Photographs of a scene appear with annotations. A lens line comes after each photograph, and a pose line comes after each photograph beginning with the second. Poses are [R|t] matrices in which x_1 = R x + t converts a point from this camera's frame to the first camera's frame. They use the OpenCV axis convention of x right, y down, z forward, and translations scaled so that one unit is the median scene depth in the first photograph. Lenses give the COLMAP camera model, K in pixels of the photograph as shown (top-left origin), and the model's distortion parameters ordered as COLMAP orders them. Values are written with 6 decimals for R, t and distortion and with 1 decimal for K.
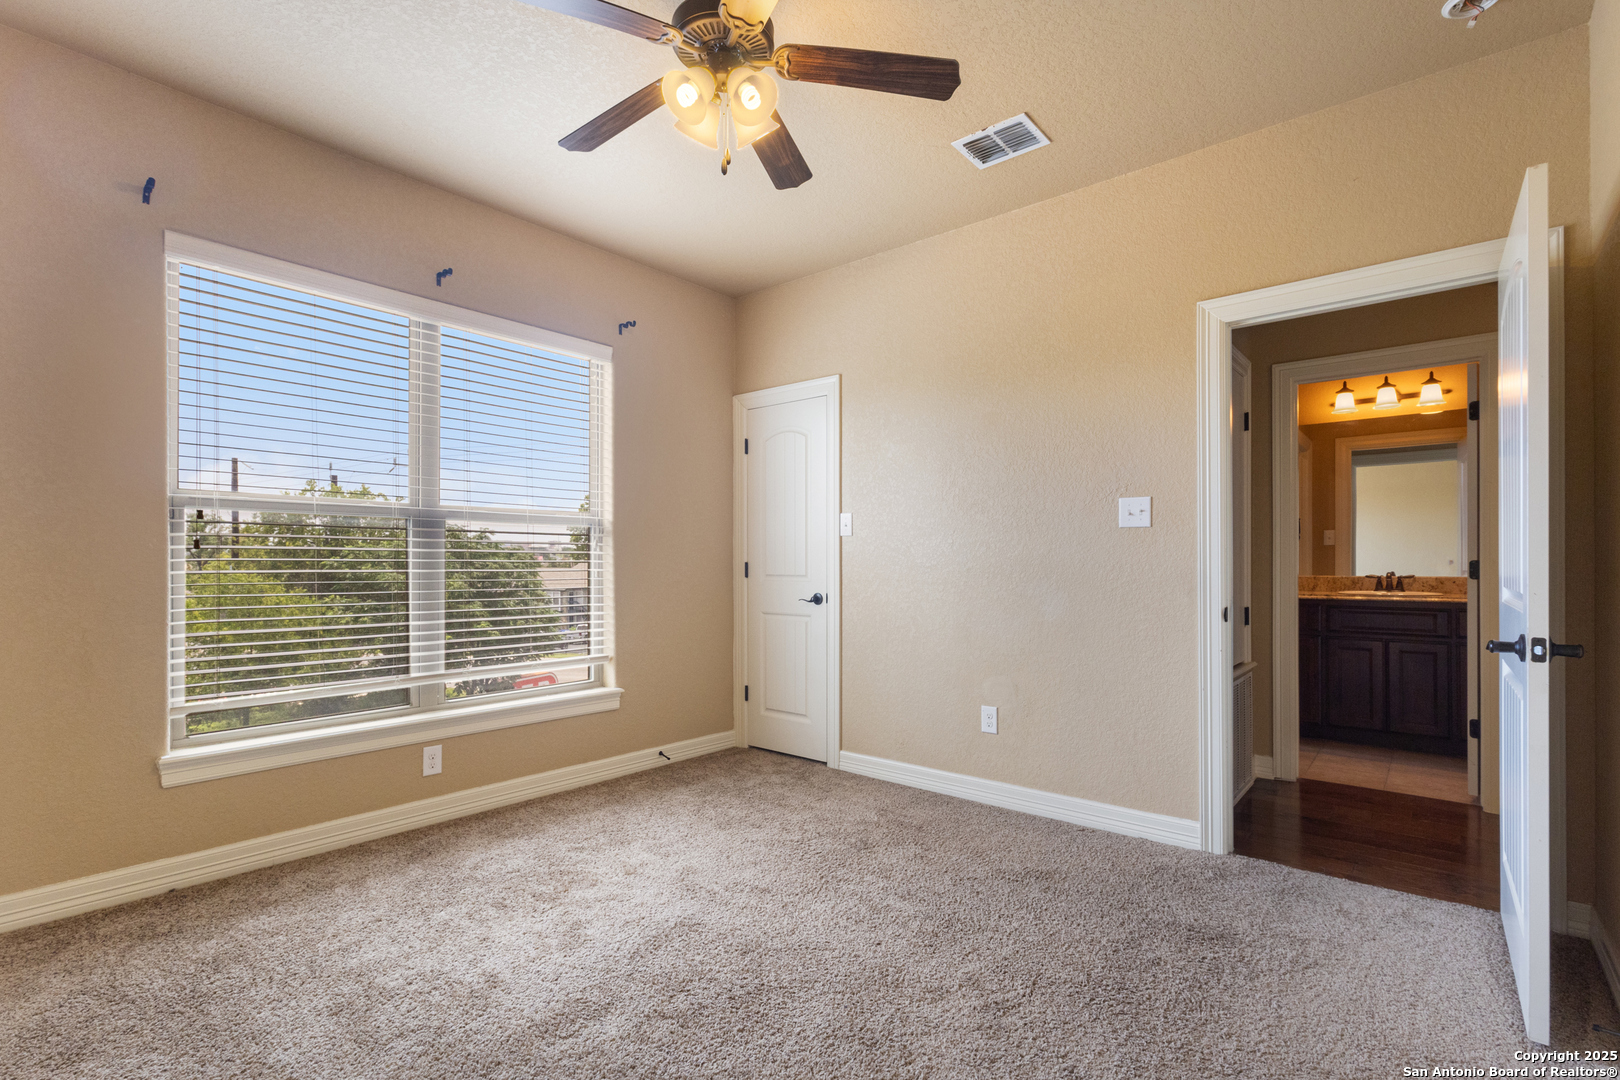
lens RADIAL K [[744.2, 0, 809.3], [0, 744.2, 548.6], [0, 0, 1]] dist [0.004578, -0.000608]
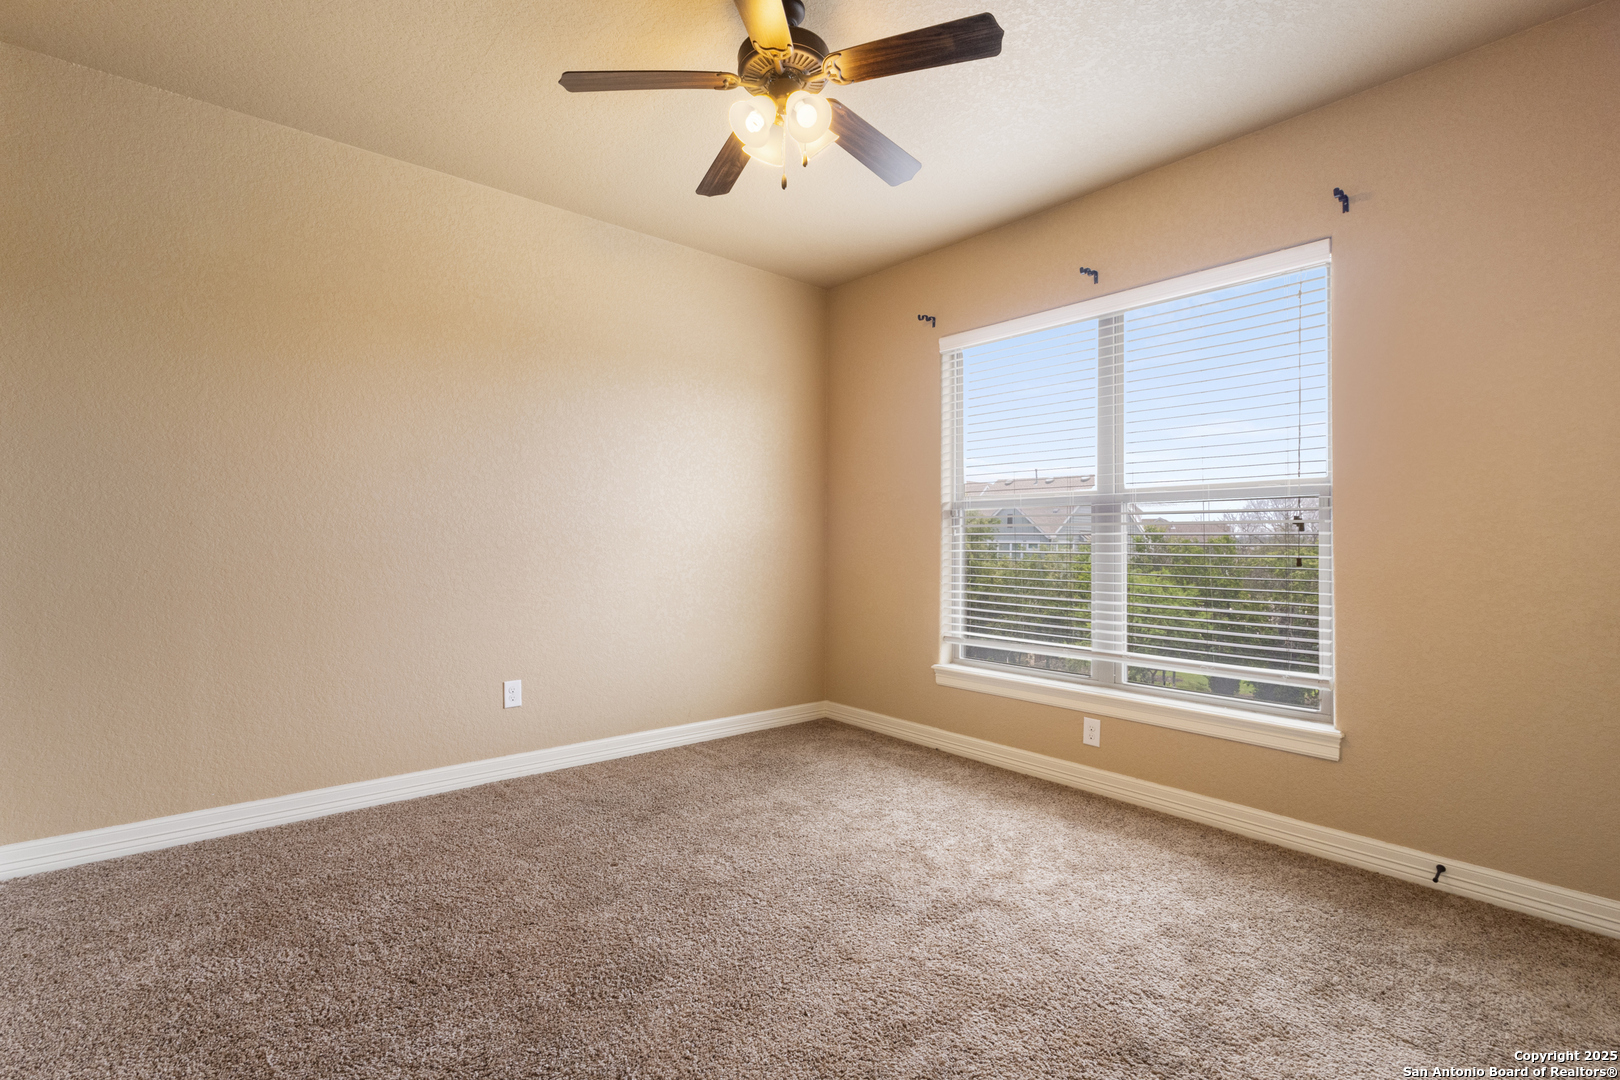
lens RADIAL K [[744.2, 0, 809.1], [0, 744.2, 542.8], [0, 0, 1]] dist [0.004578, -0.000608]
pose [[-0.149329, -0.005396, -0.988773, 0.574925], [0.008627, 0.999940, -0.006760, 0.018294], [0.988750, -0.009540, -0.149273, 0.730381]]
